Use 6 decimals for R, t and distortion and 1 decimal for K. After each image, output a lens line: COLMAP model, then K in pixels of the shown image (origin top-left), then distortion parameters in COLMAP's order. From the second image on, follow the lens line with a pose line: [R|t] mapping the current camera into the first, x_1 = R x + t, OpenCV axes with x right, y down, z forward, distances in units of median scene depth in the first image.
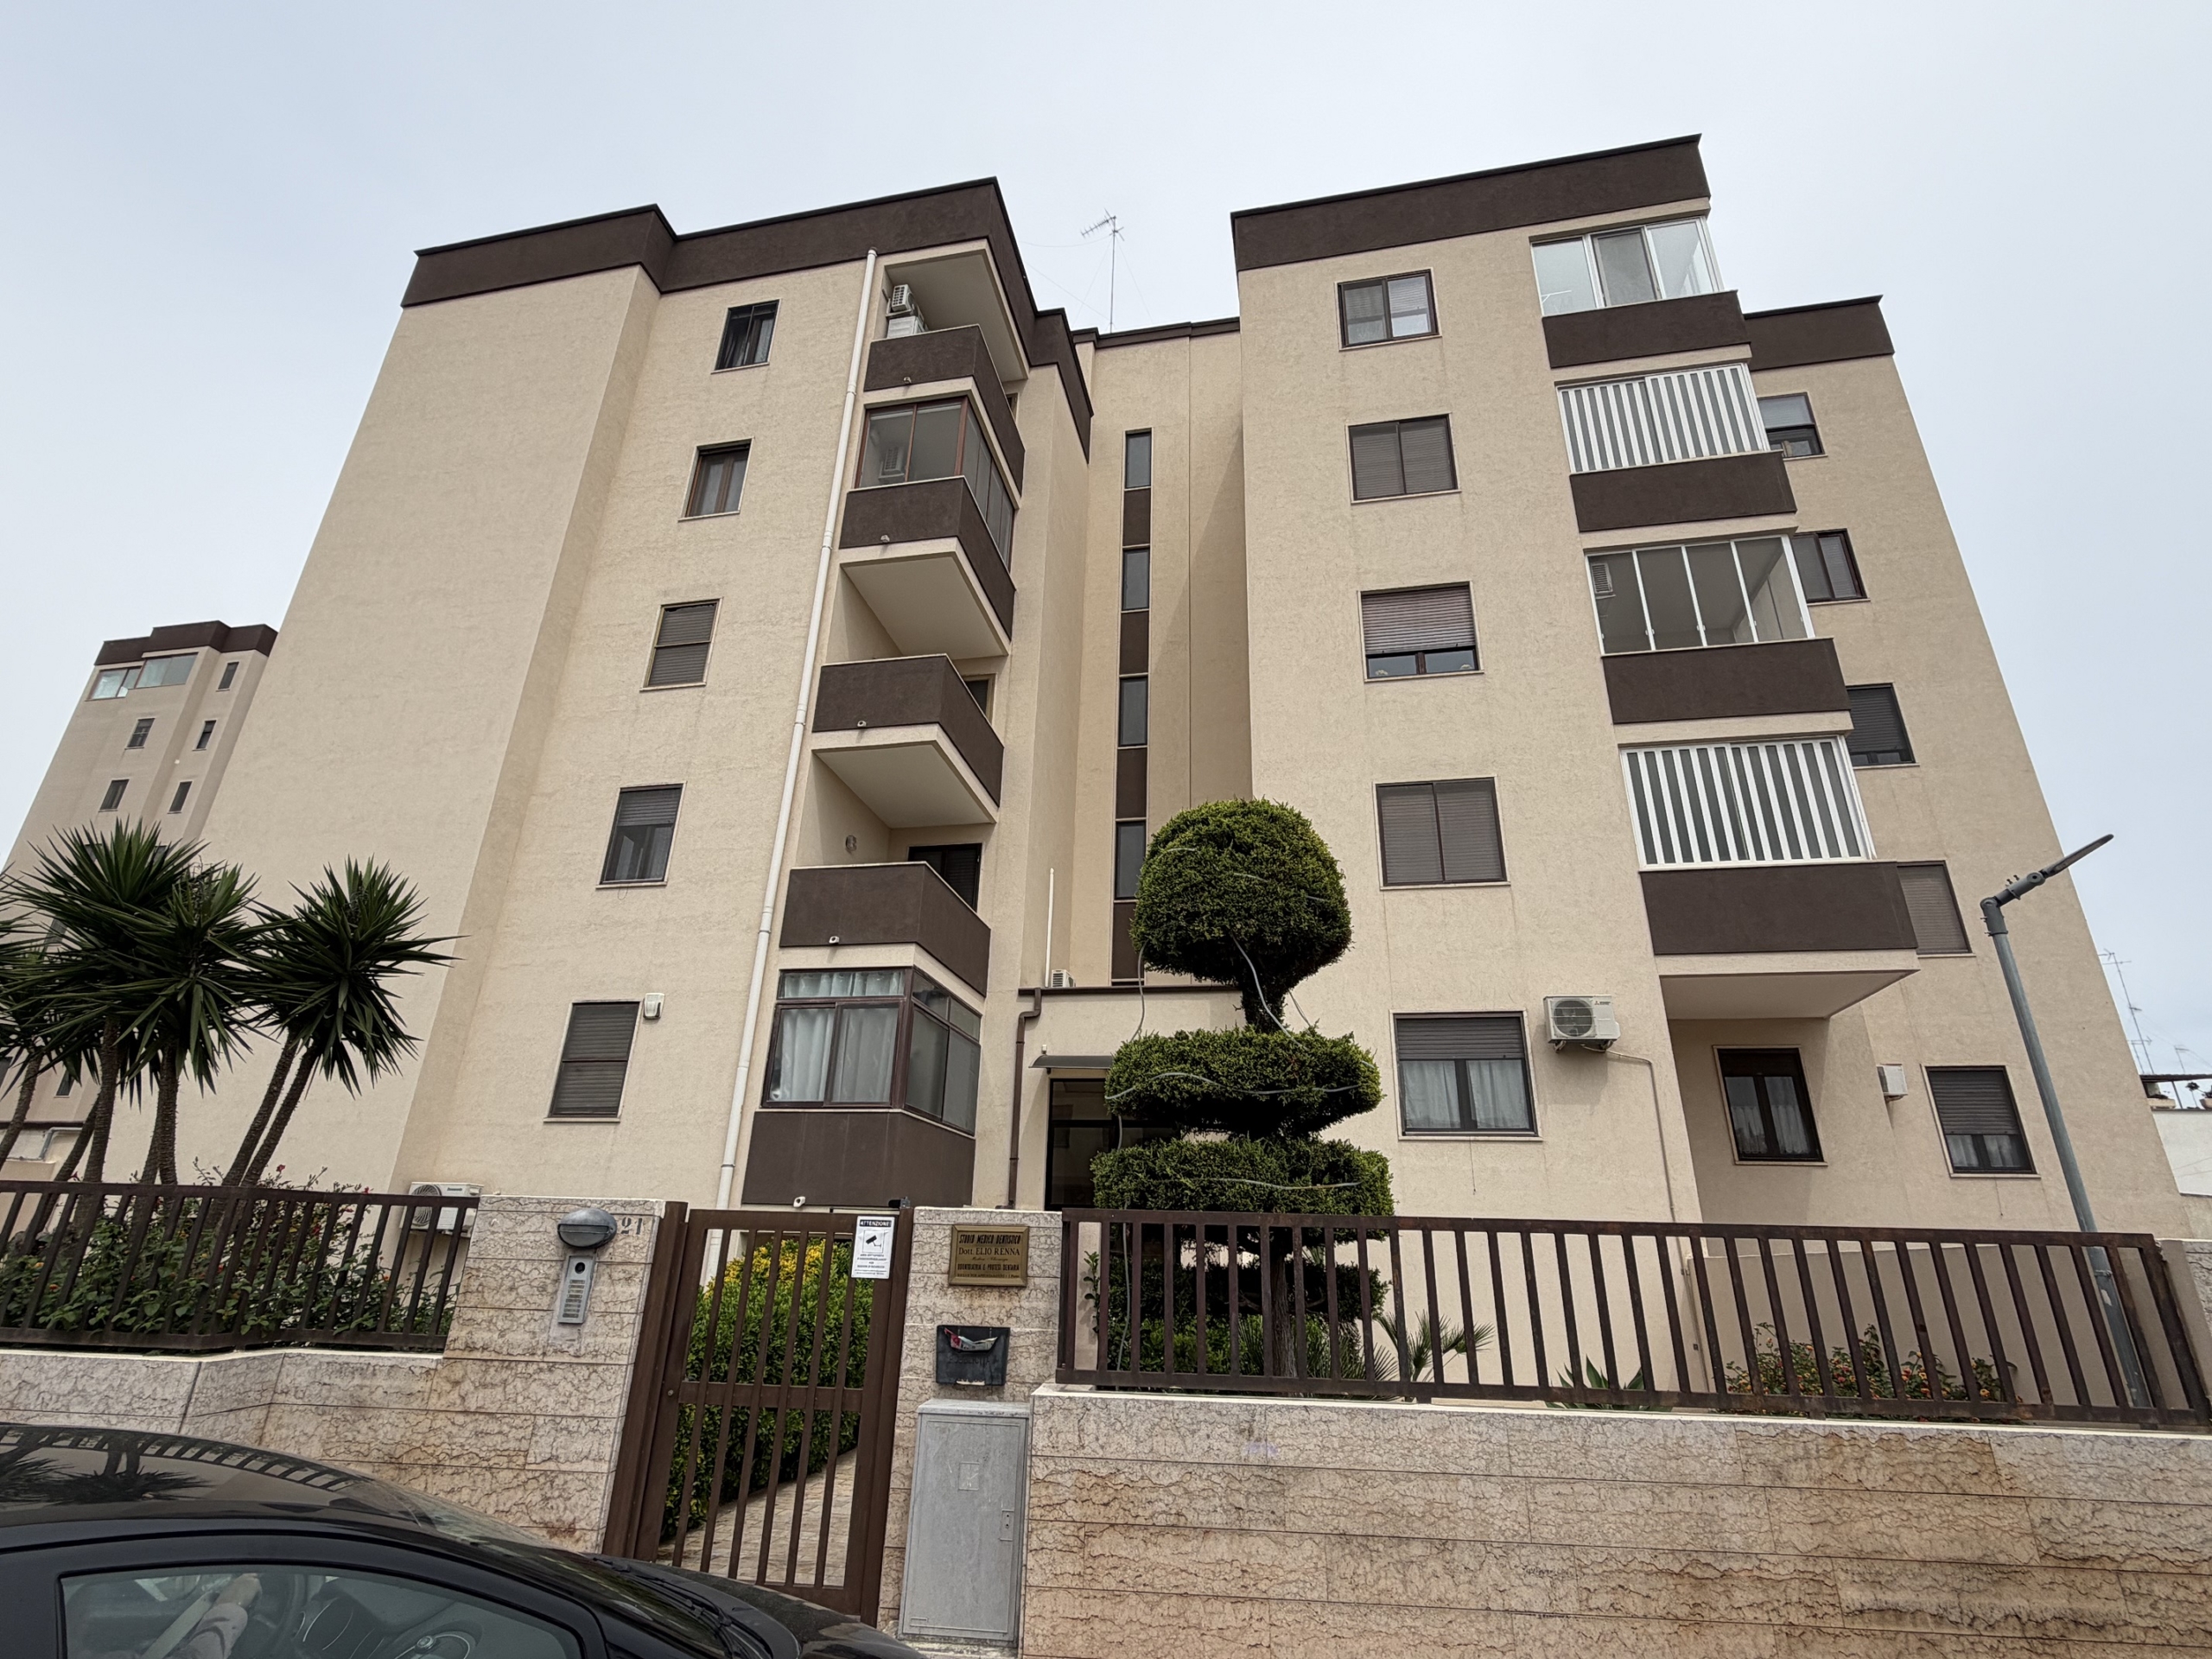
lens RADIAL K [[1046.0, 0, 1103.6], [0, 1046.0, 829.6], [0, 0, 1]] dist [-0.003179, -0.000049]
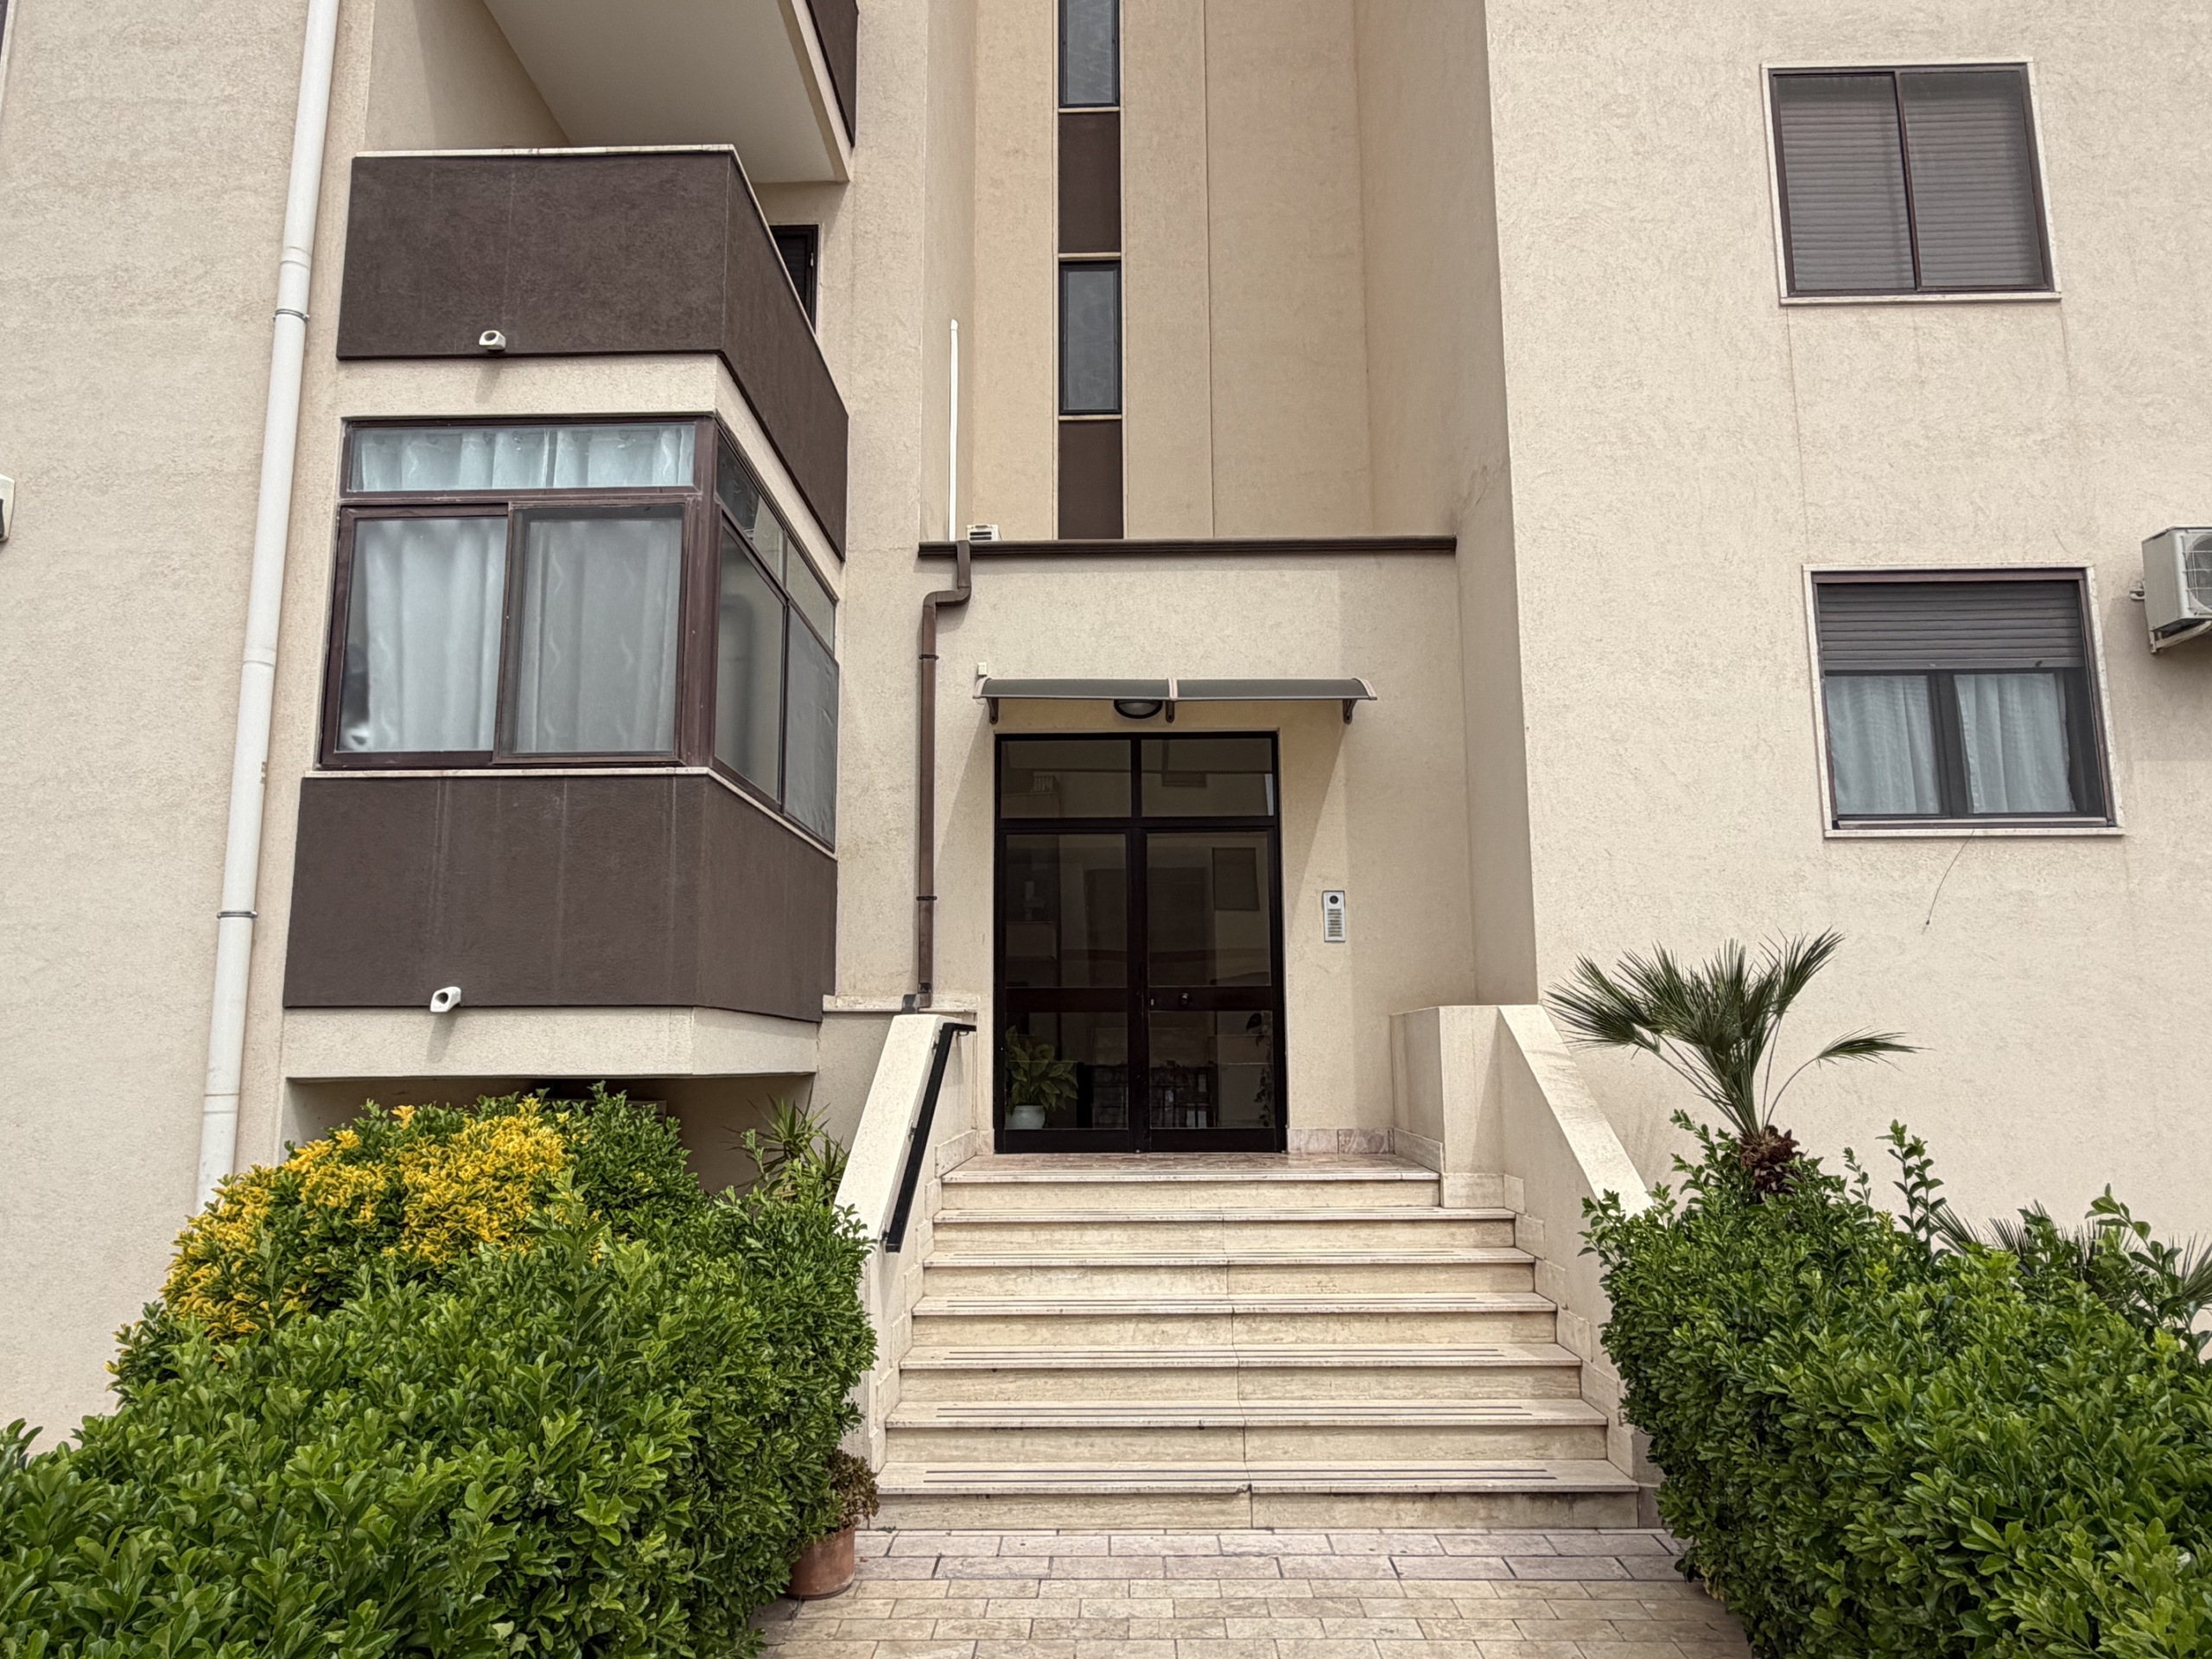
lens RADIAL K [[1409.8, 0, 1109.0], [0, 1409.8, 831.9], [0, 0, 1]] dist [-0.001878, -0.001955]
pose [[0.983460, -0.005575, 0.181042, -0.132222], [-0.036972, 0.972302, 0.230785, 0.153170], [-0.177314, -0.233661, 0.956014, 0.435263]]
